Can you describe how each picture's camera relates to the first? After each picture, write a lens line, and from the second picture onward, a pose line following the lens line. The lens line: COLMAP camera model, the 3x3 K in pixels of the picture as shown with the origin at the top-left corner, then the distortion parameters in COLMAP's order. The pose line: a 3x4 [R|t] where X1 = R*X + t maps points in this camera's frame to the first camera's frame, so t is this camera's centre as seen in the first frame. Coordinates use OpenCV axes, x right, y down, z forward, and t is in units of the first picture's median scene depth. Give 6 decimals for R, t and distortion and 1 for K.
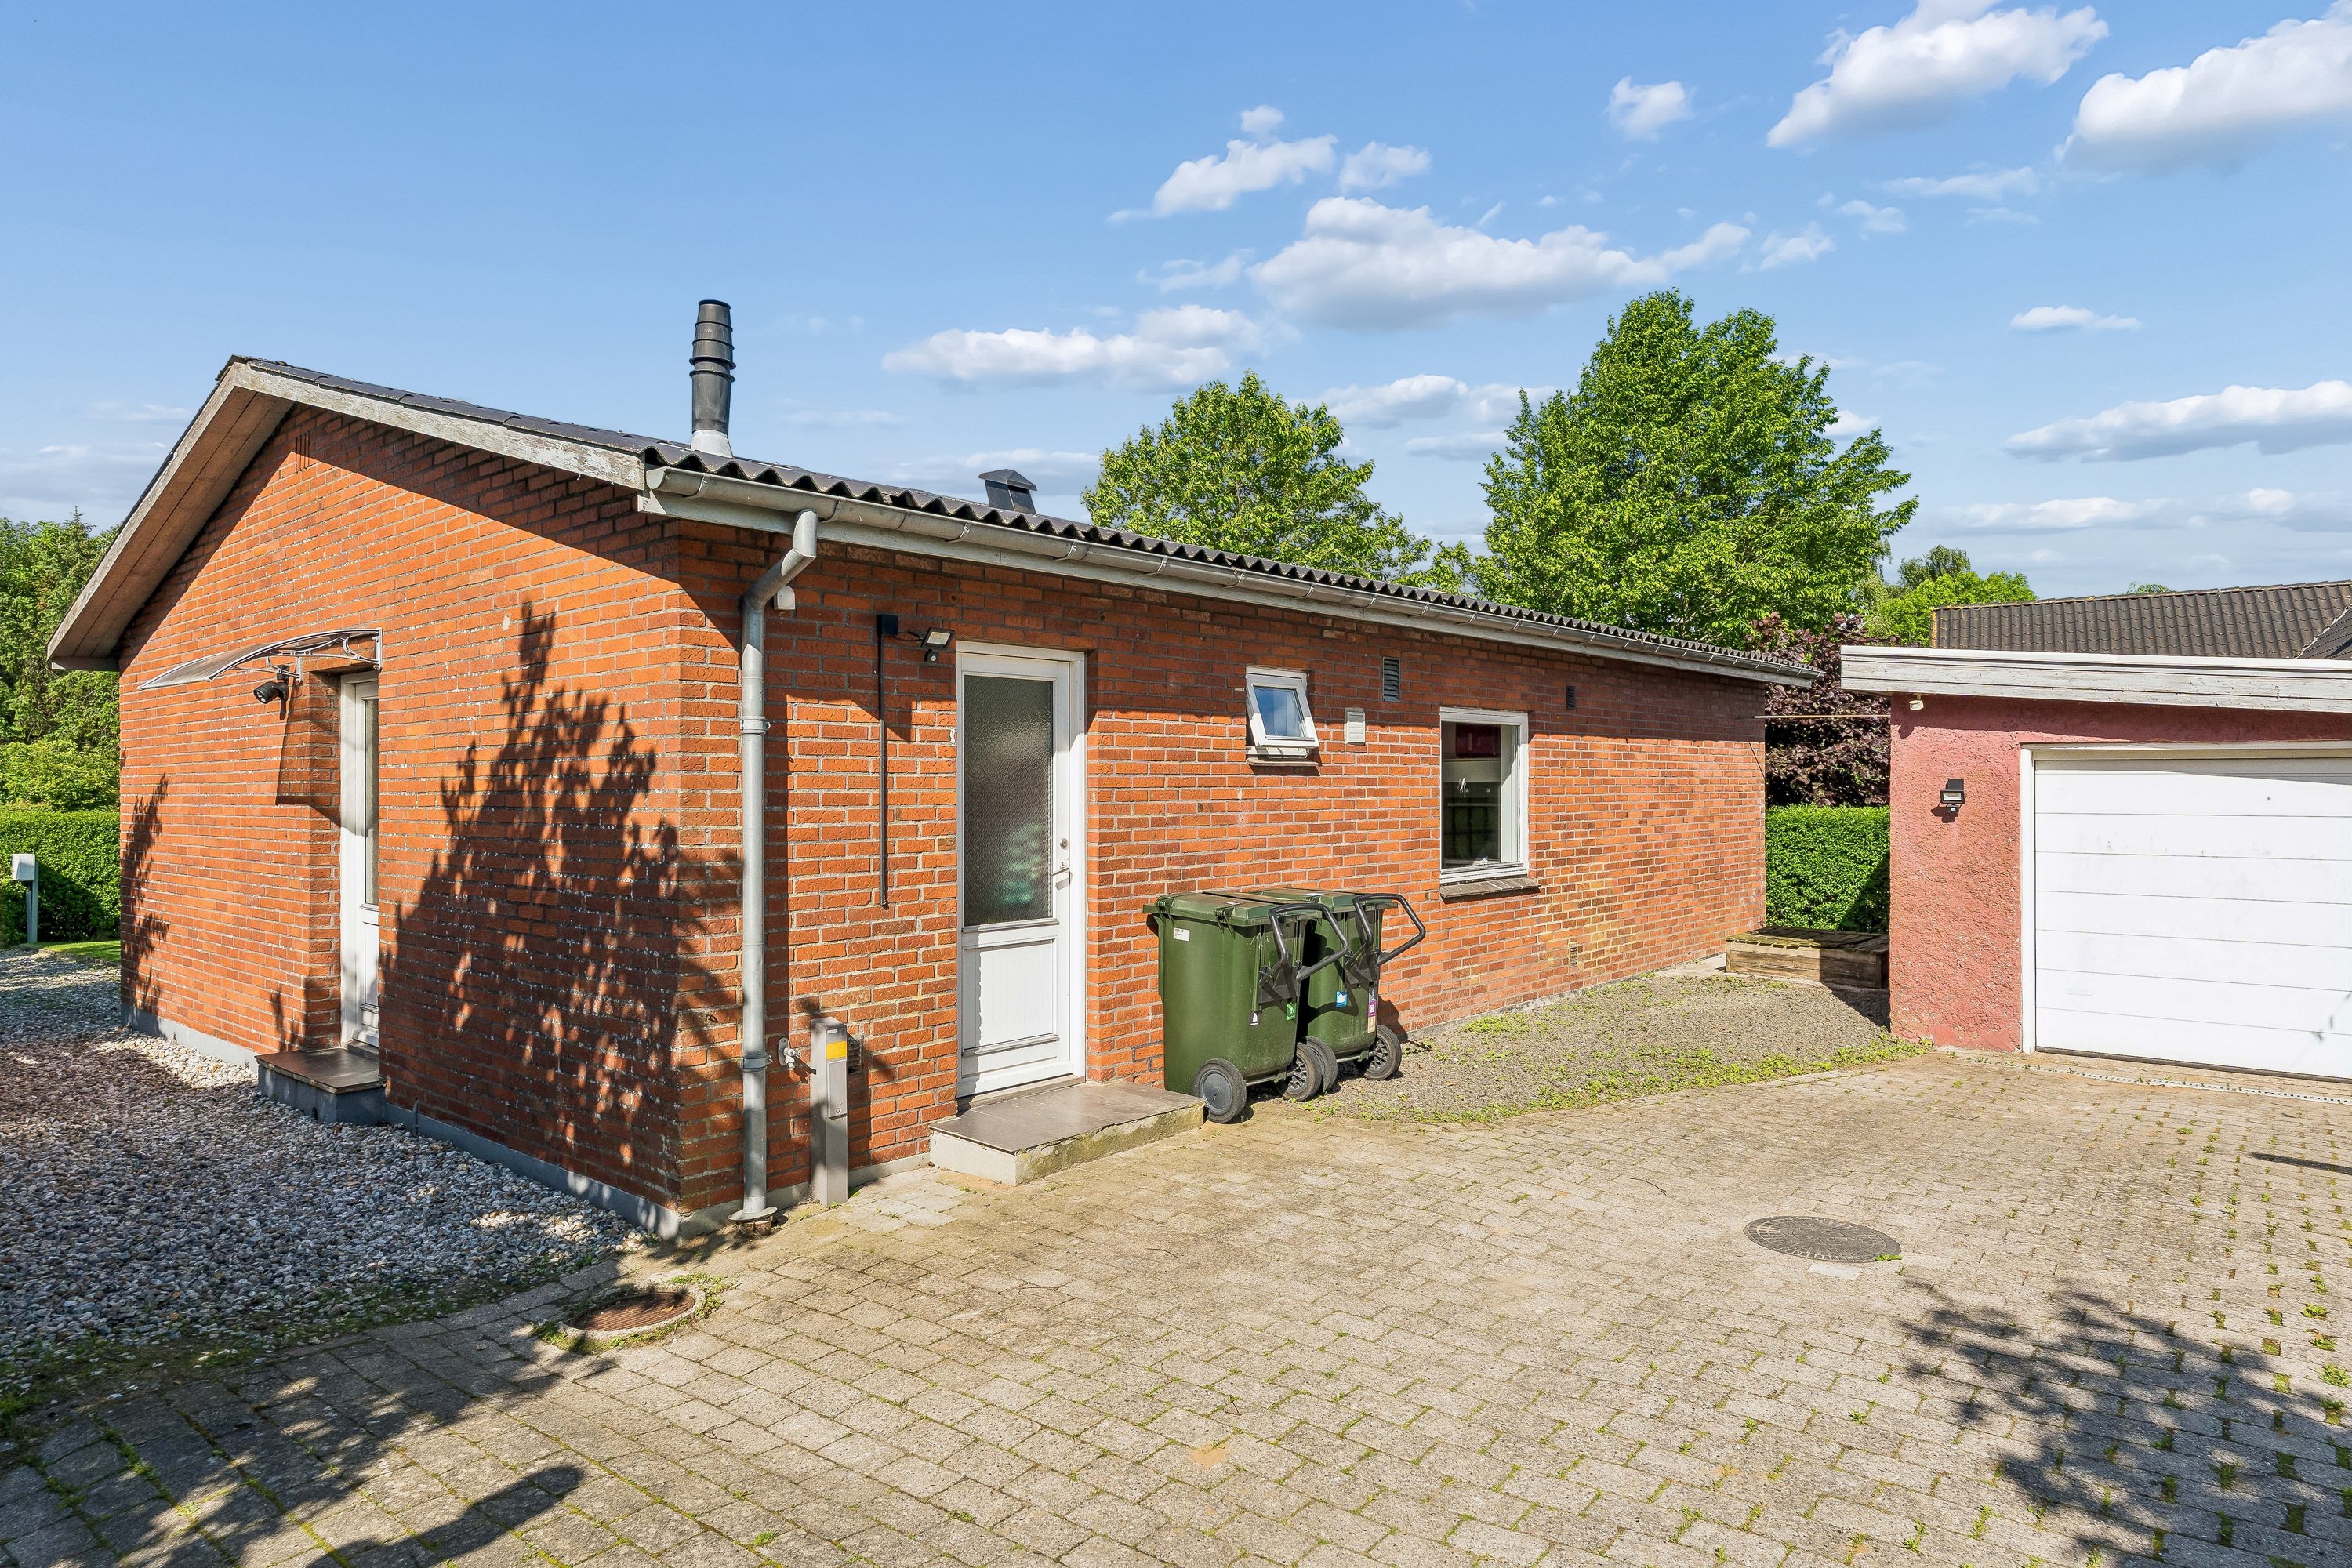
lens RADIAL K [[1387.2, 0, 1176.0], [0, 1387.2, 784.0], [0, 0, 1]] dist [0.006349, -0.001605]
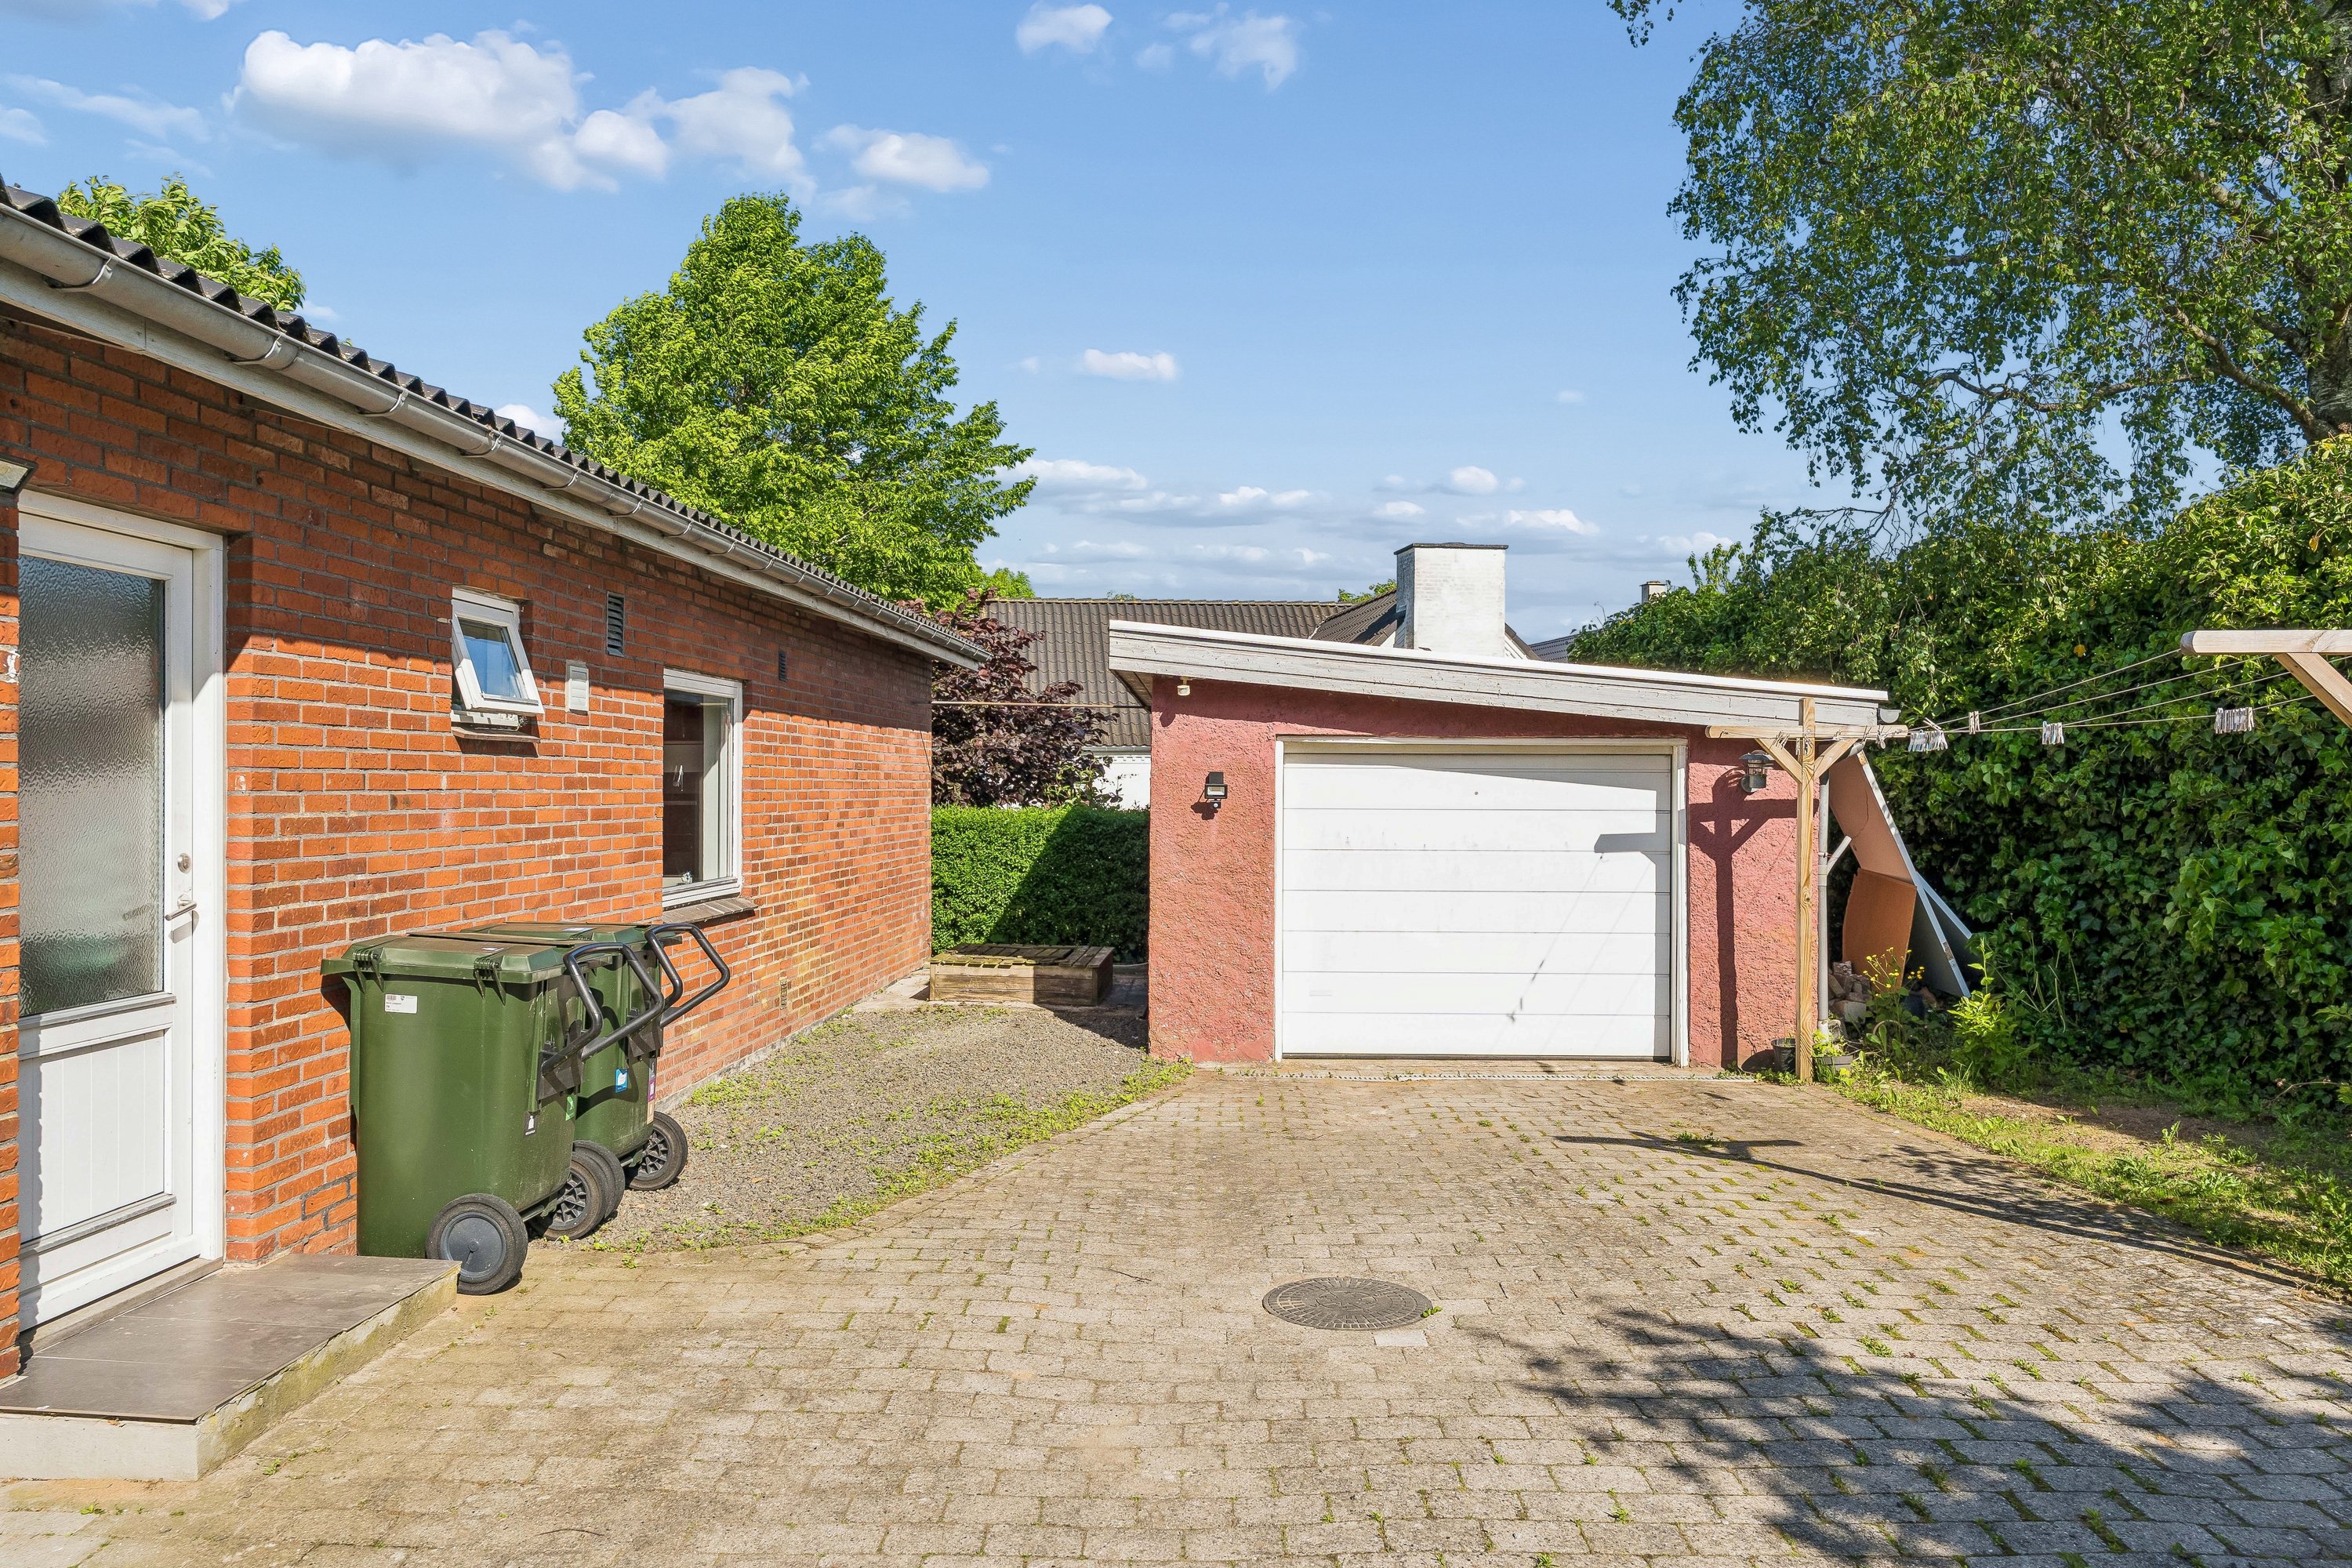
lens RADIAL K [[1645.9, 0, 1176.0], [0, 1645.9, 784.0], [0, 0, 1]] dist [0.001204, 0.002396]
pose [[0.793059, 0.004783, 0.609127, -0.165109], [-0.003362, 0.999988, -0.003474, 0.010744], [-0.609136, 0.000707, 0.793065, 0.192675]]
